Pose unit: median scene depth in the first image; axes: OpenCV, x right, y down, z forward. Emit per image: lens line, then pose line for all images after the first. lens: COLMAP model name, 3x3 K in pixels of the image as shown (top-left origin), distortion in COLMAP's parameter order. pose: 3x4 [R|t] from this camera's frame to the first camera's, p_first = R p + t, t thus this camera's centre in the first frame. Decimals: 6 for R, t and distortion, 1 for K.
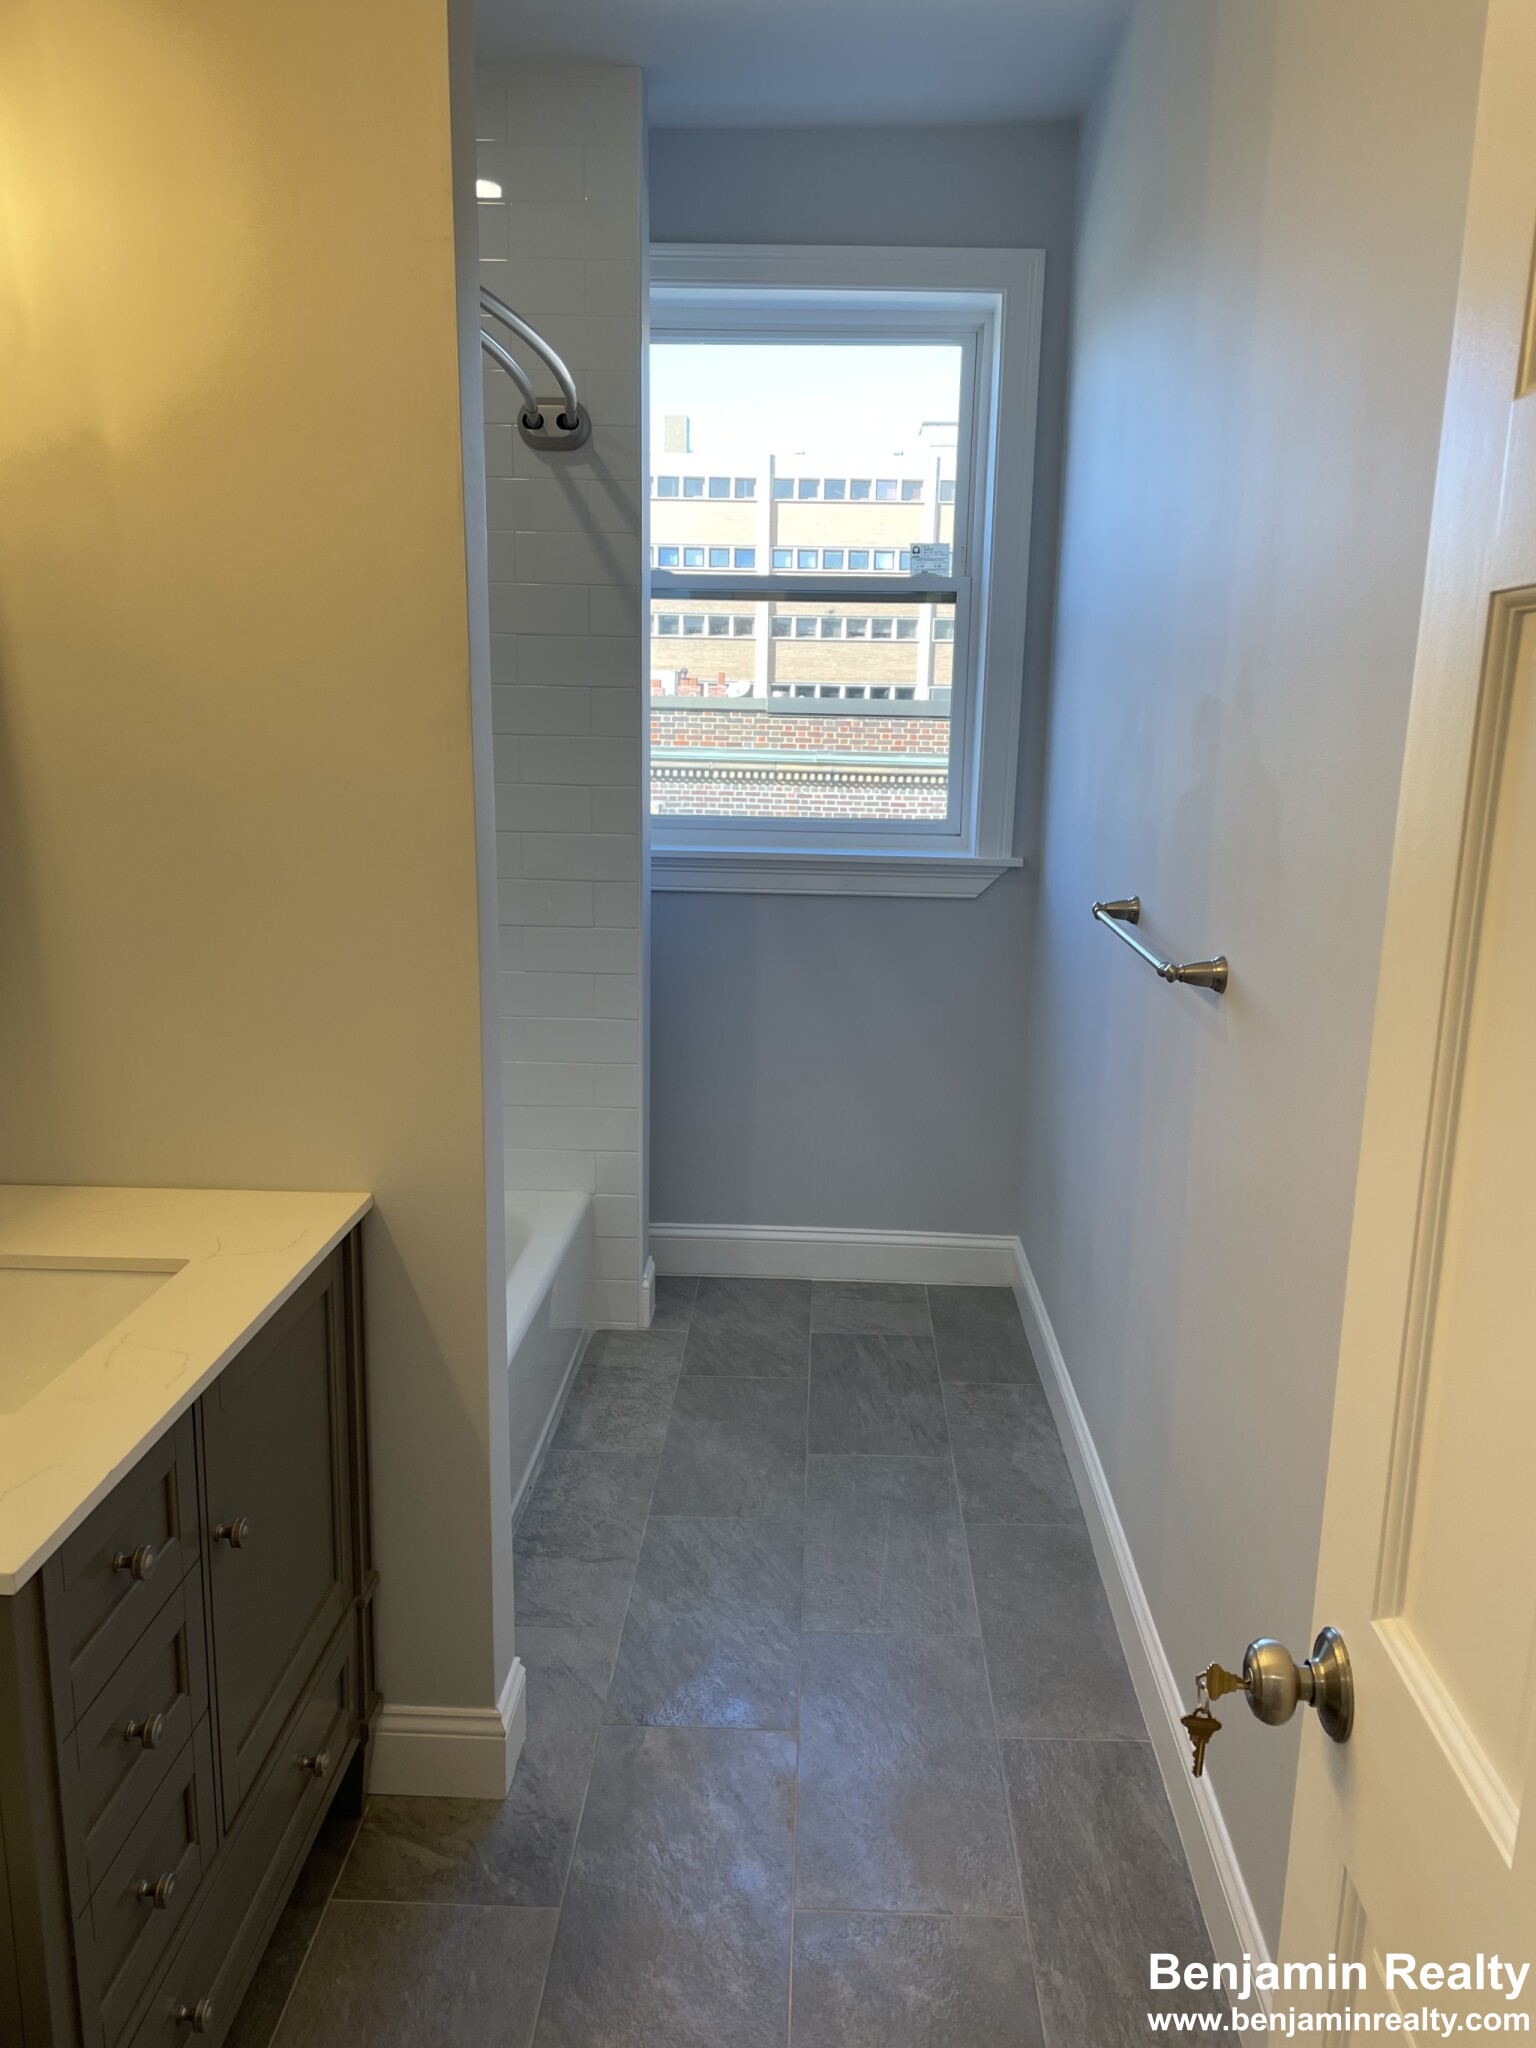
lens RADIAL K [[1592.6, 0, 768.0], [0, 1592.6, 1024.0], [0, 0, 1]] dist [0.099768, -0.160684]
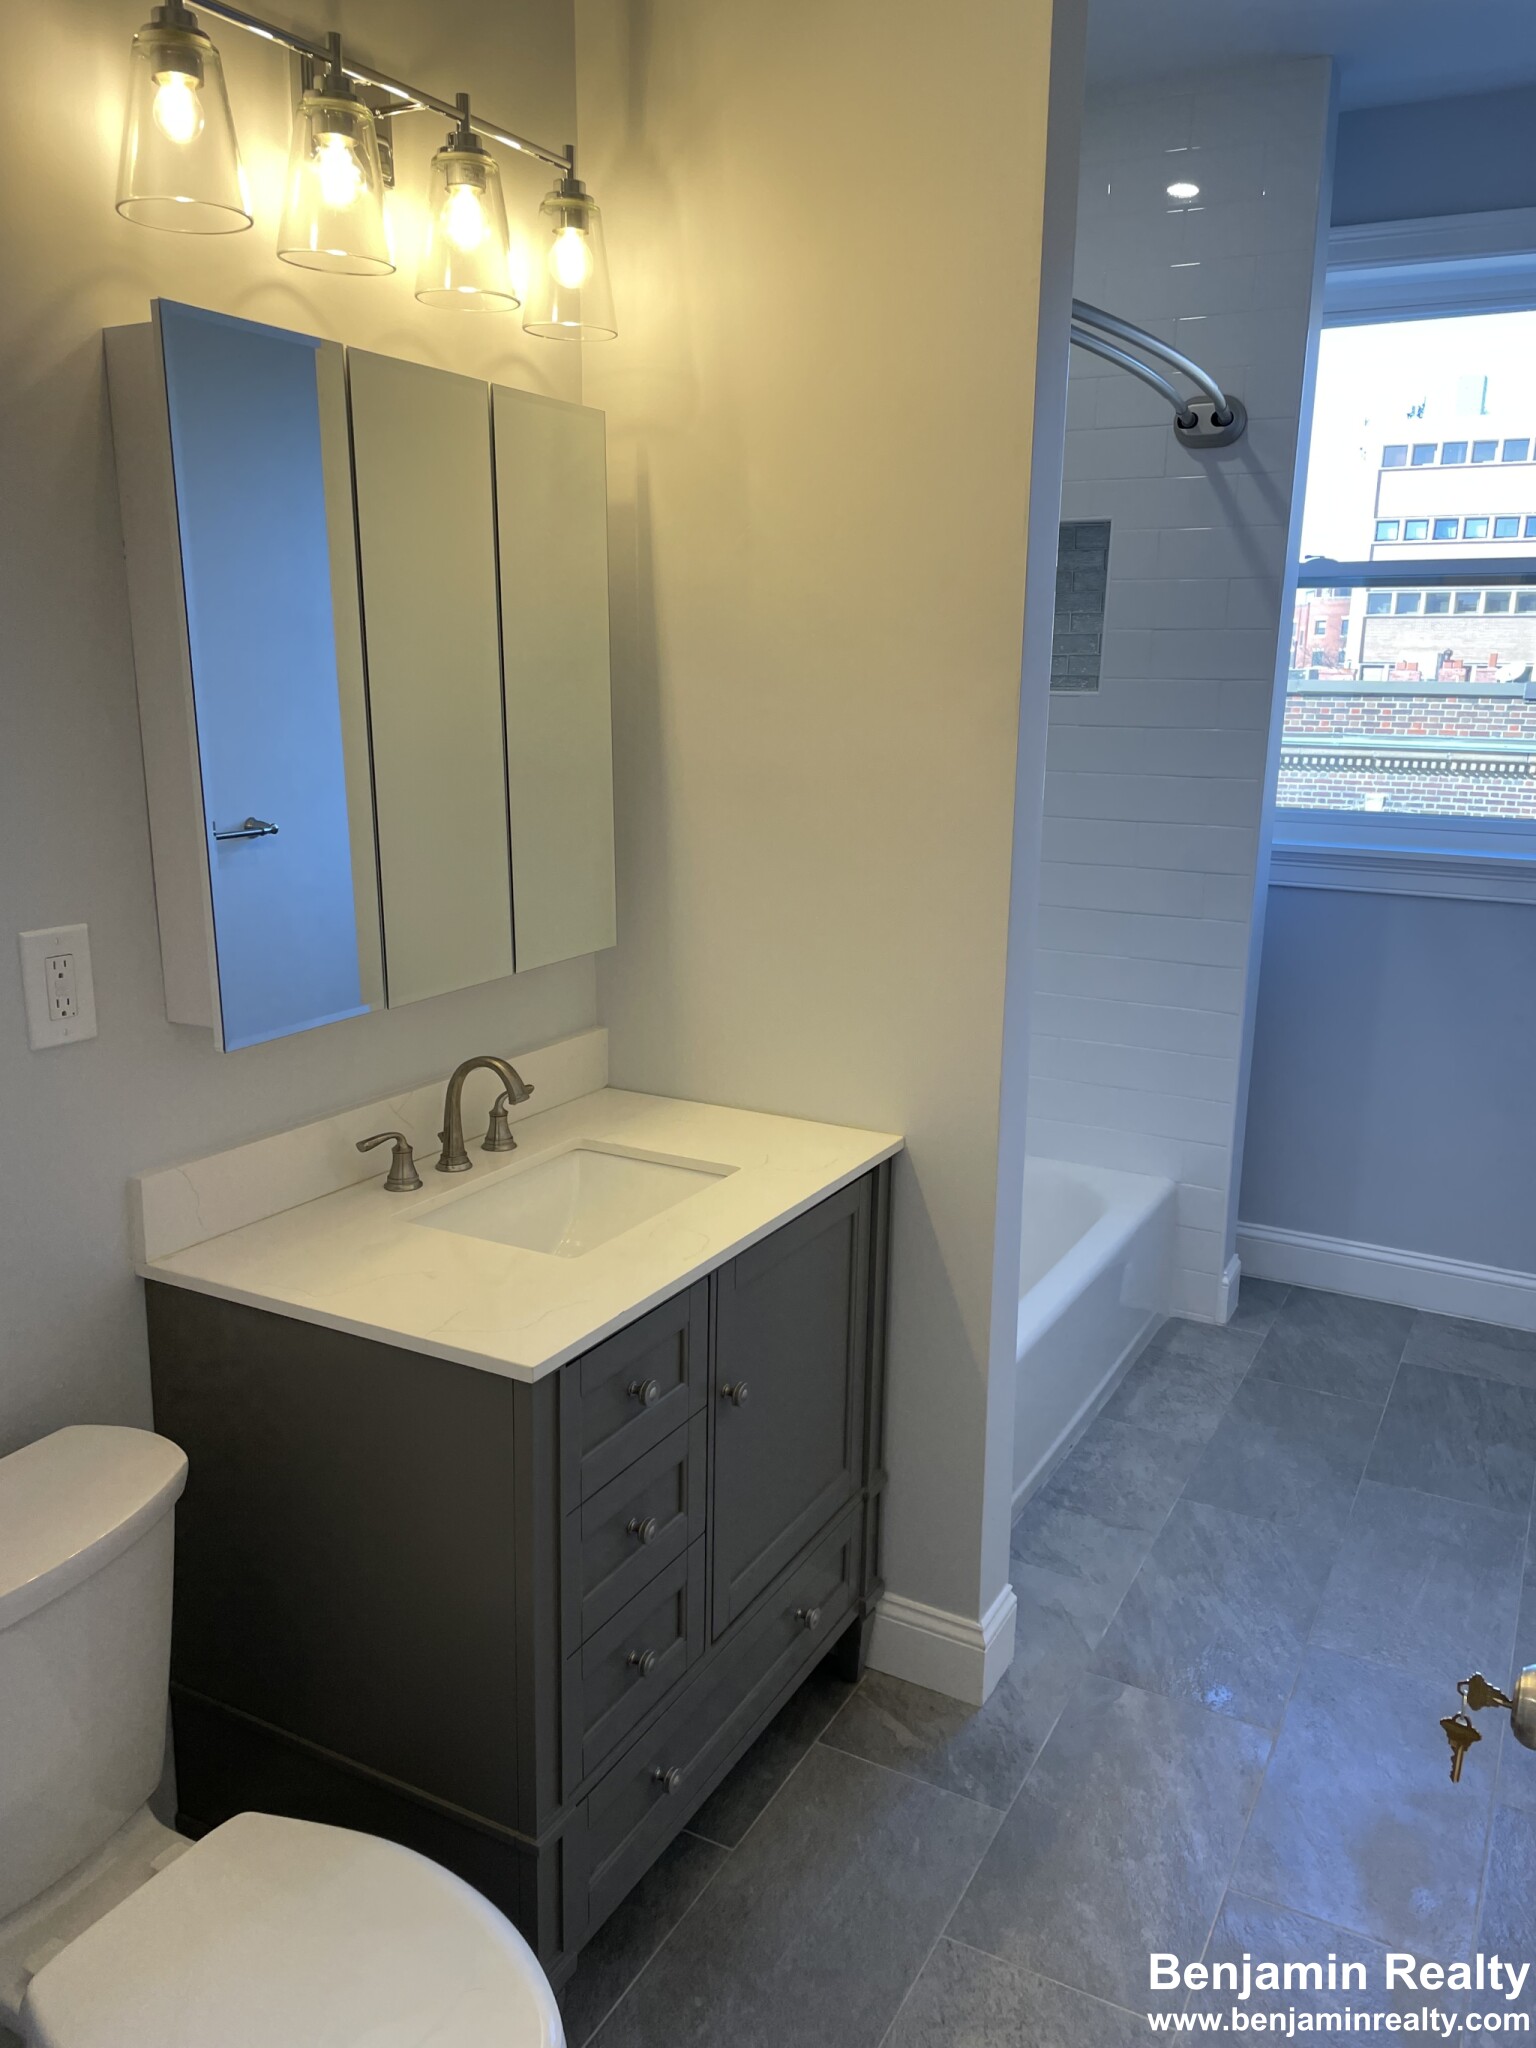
lens RADIAL K [[1605.2, 0, 721.5], [0, 1605.2, 1025.0], [0, 0, 1]] dist [0.073075, -0.105918]
pose [[0.881273, 0.095640, -0.462830, 0.118242], [-0.091676, 0.995303, 0.031113, 0.002666], [0.463631, 0.015011, 0.885901, -0.047498]]
